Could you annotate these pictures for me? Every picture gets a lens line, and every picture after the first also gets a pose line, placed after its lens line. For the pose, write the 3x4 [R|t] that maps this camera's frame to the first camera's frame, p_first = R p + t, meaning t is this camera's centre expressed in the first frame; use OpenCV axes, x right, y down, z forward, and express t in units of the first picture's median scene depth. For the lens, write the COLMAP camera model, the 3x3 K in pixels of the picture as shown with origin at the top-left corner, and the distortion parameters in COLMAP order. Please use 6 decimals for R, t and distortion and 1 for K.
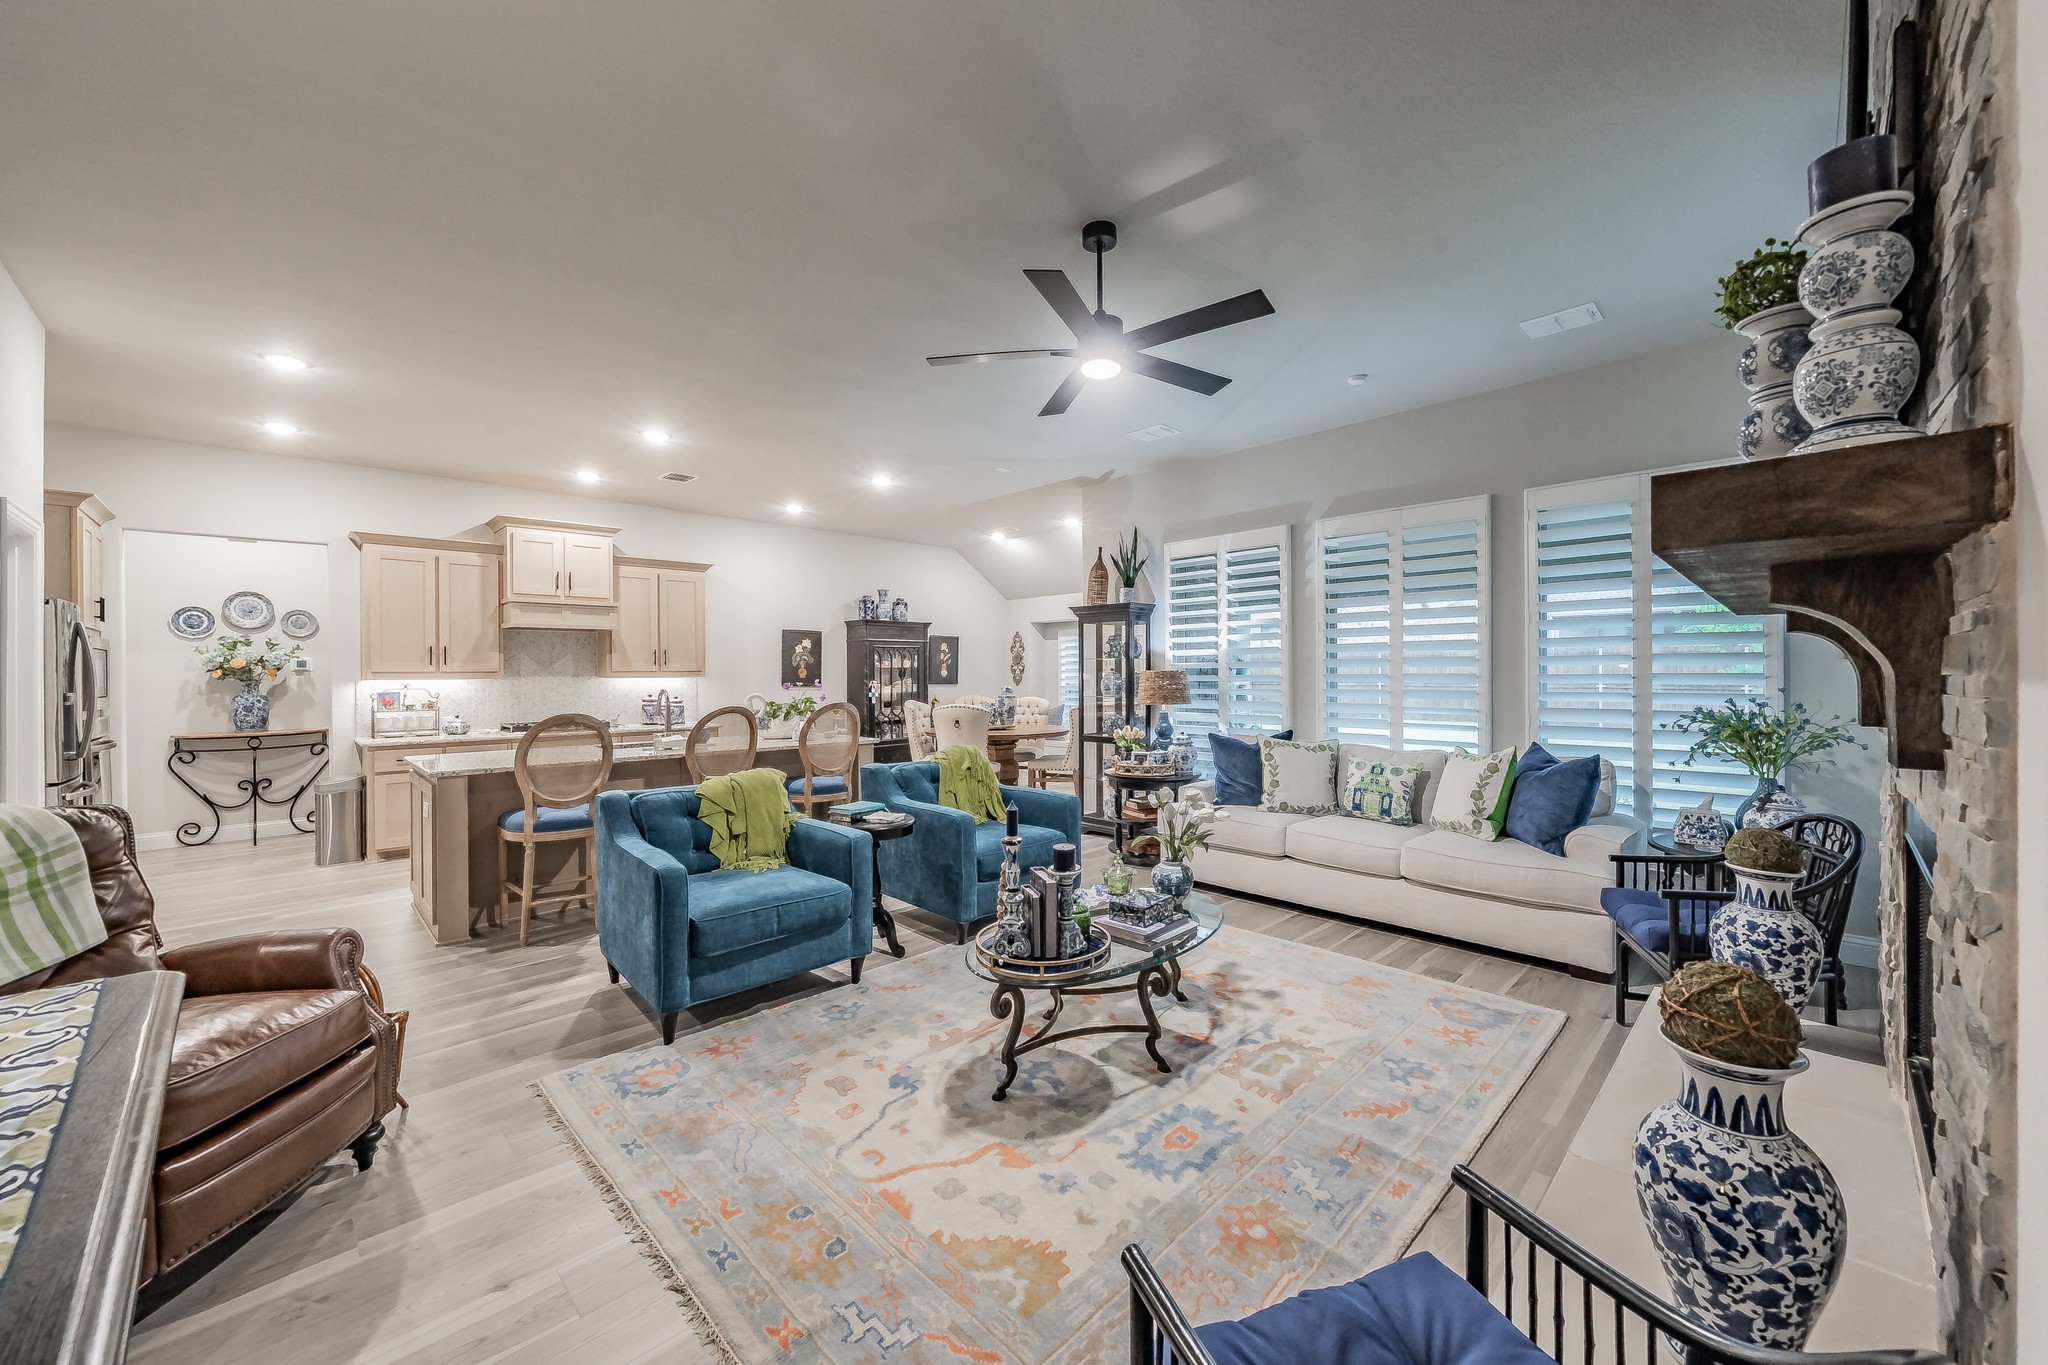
lens RADIAL K [[762.8, 0, 1015.2], [0, 762.8, 677.8], [0, 0, 1]] dist [0.000064, 0.000088]
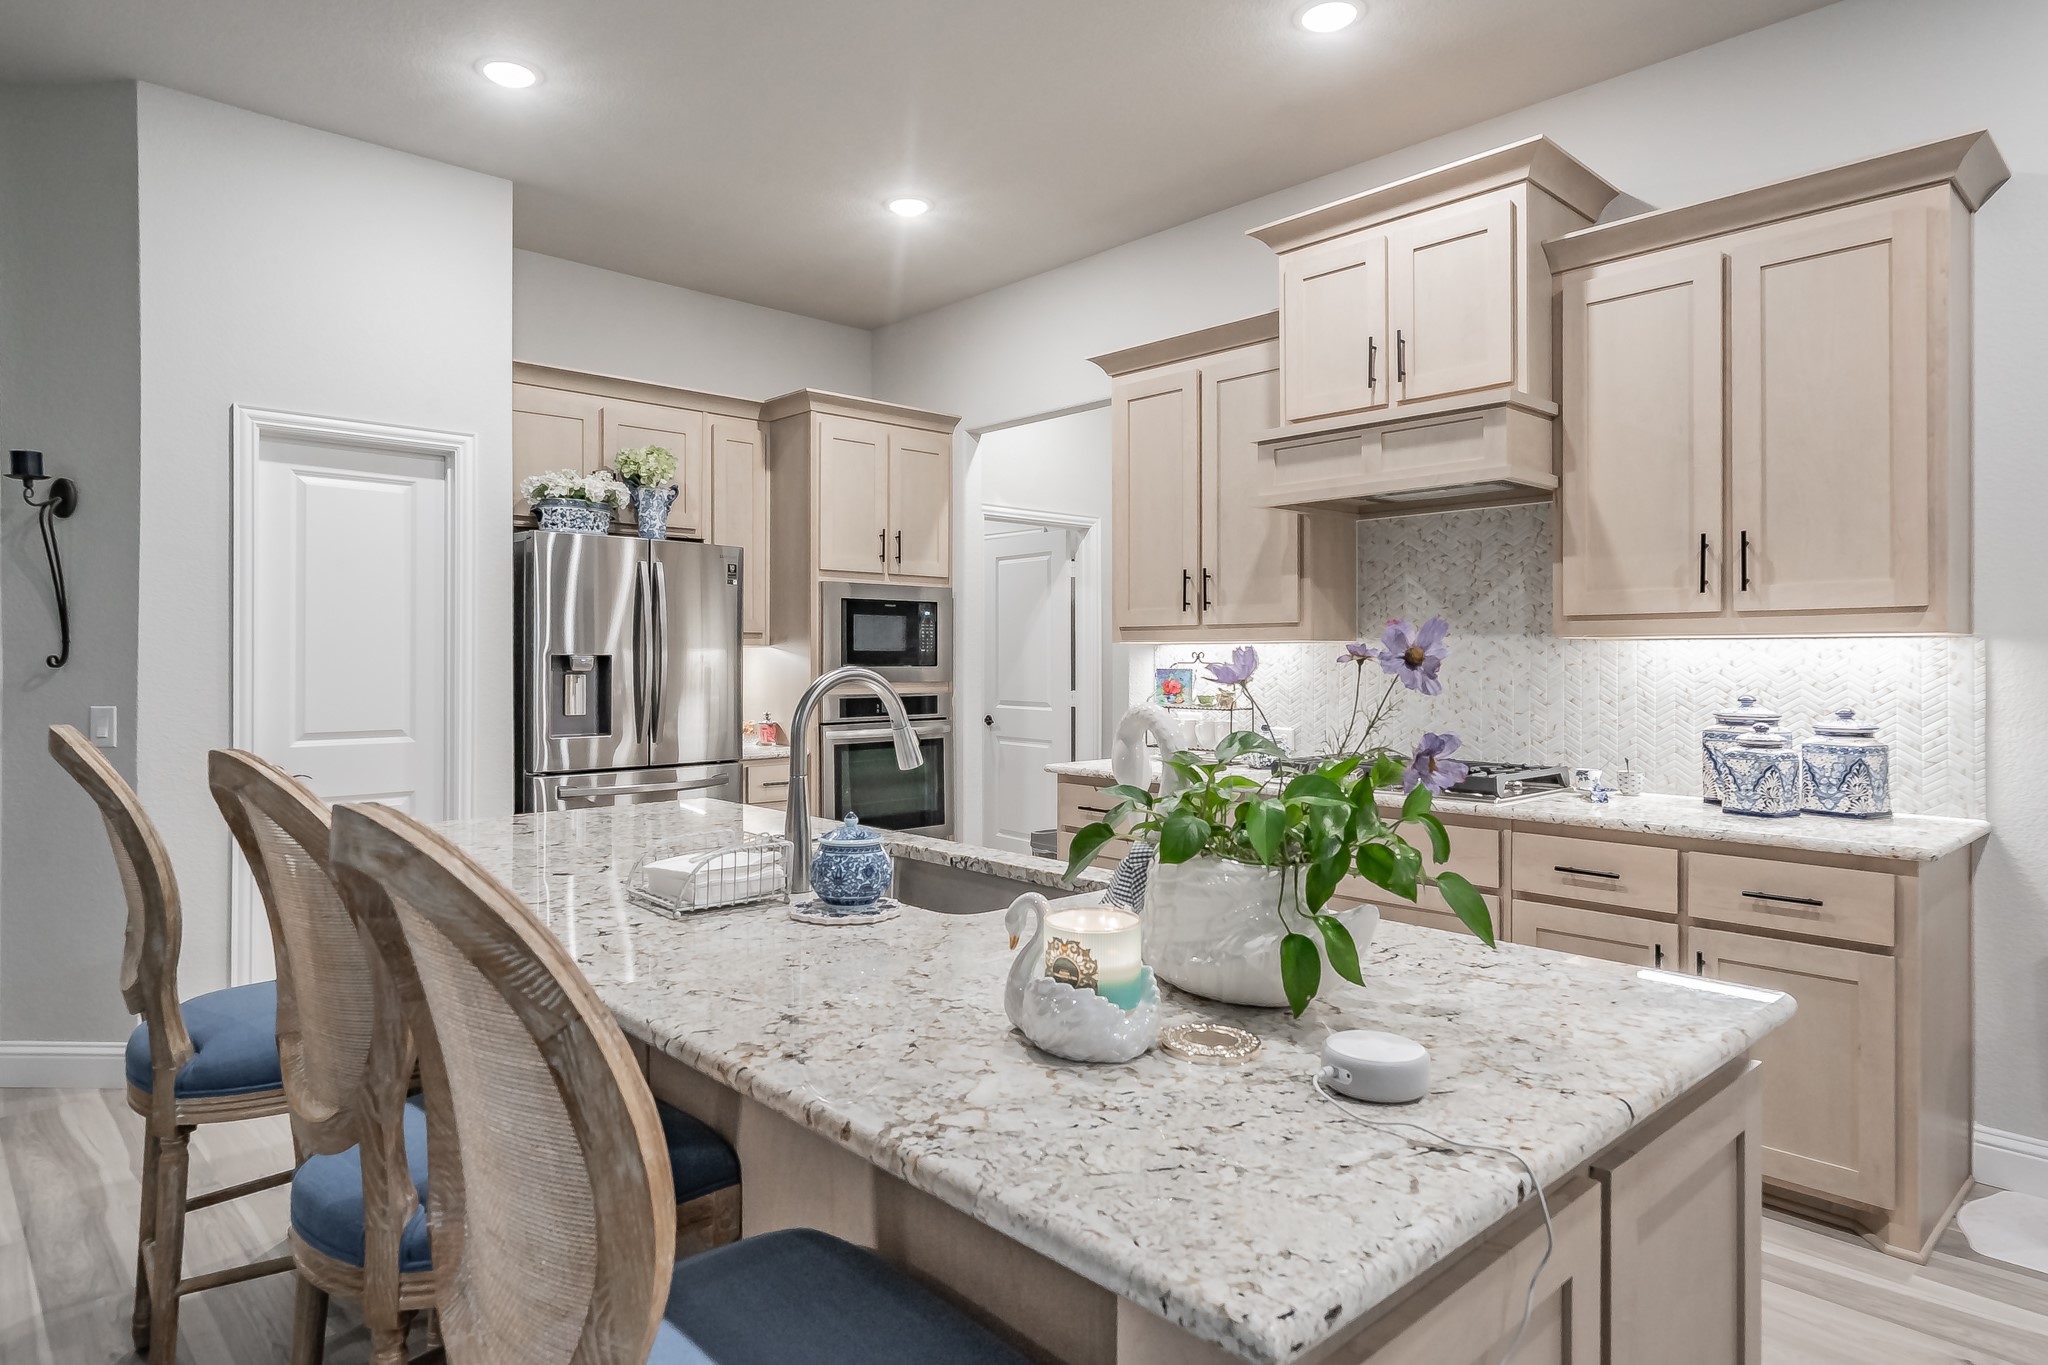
lens RADIAL K [[1189.9, 0, 1017.1], [0, 1189.9, 651.5], [0, 0, 1]] dist [-0.001038, -0.000603]
pose [[-0.019766, 0.001509, -0.999803, -0.045503], [-0.004913, 0.999987, 0.001607, 0.006467], [0.999793, 0.004943, -0.019759, 0.863271]]
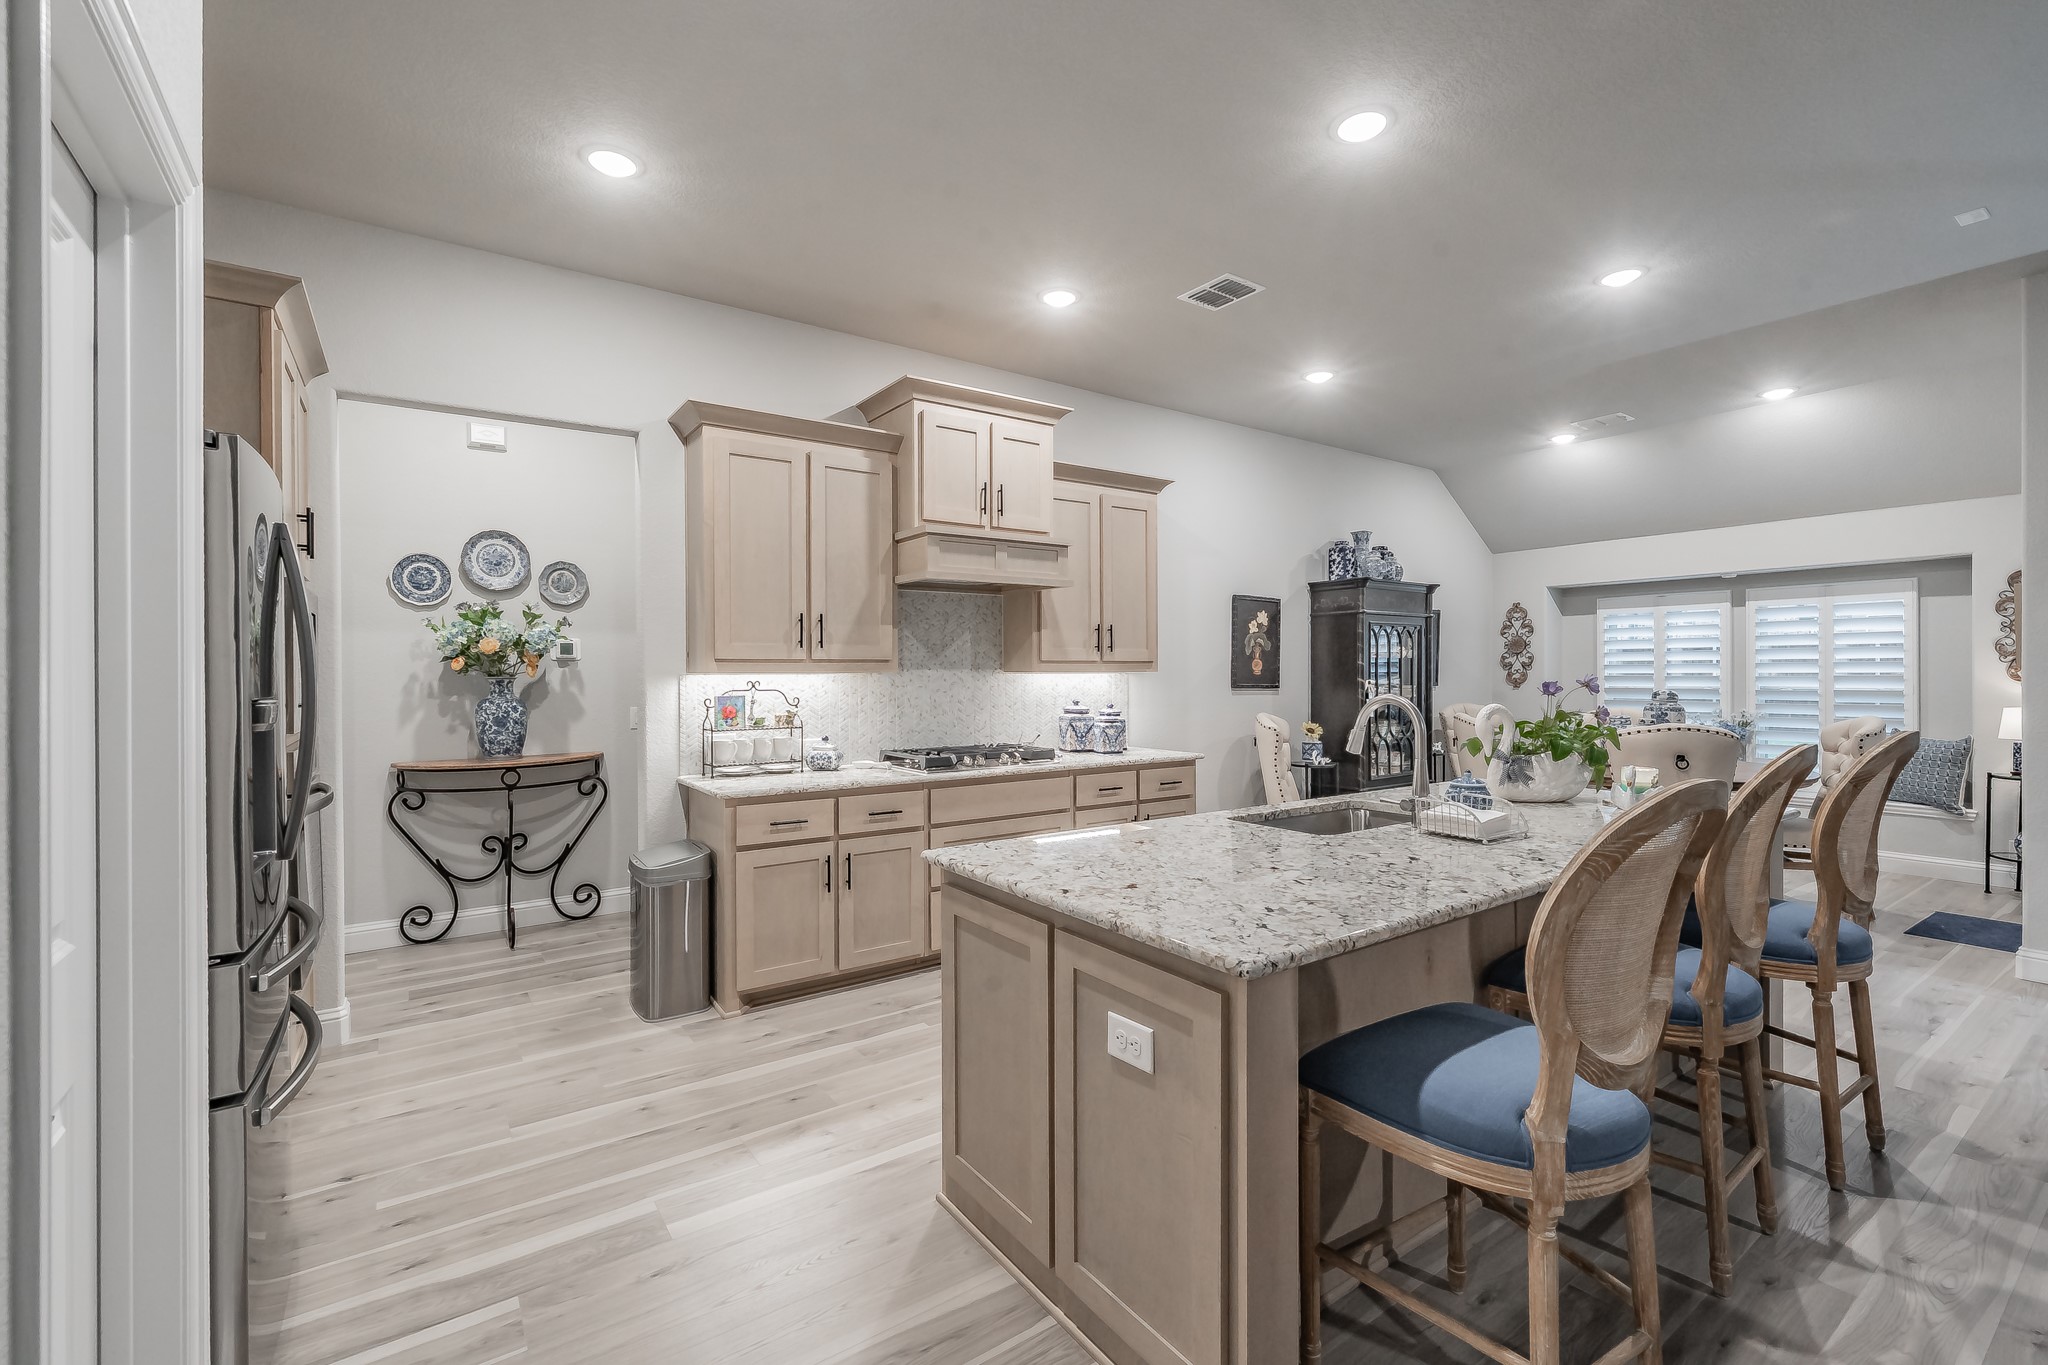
lens RADIAL K [[870.9, 0, 1024.0], [0, 870.9, 682.5], [0, 0, 1]] dist [0.000089, 0.000000]
pose [[0.986933, 0.003757, -0.161090, -0.476261], [-0.002749, 0.999975, 0.006475, 0.003879], [0.161110, -0.005947, 0.986919, 0.378072]]
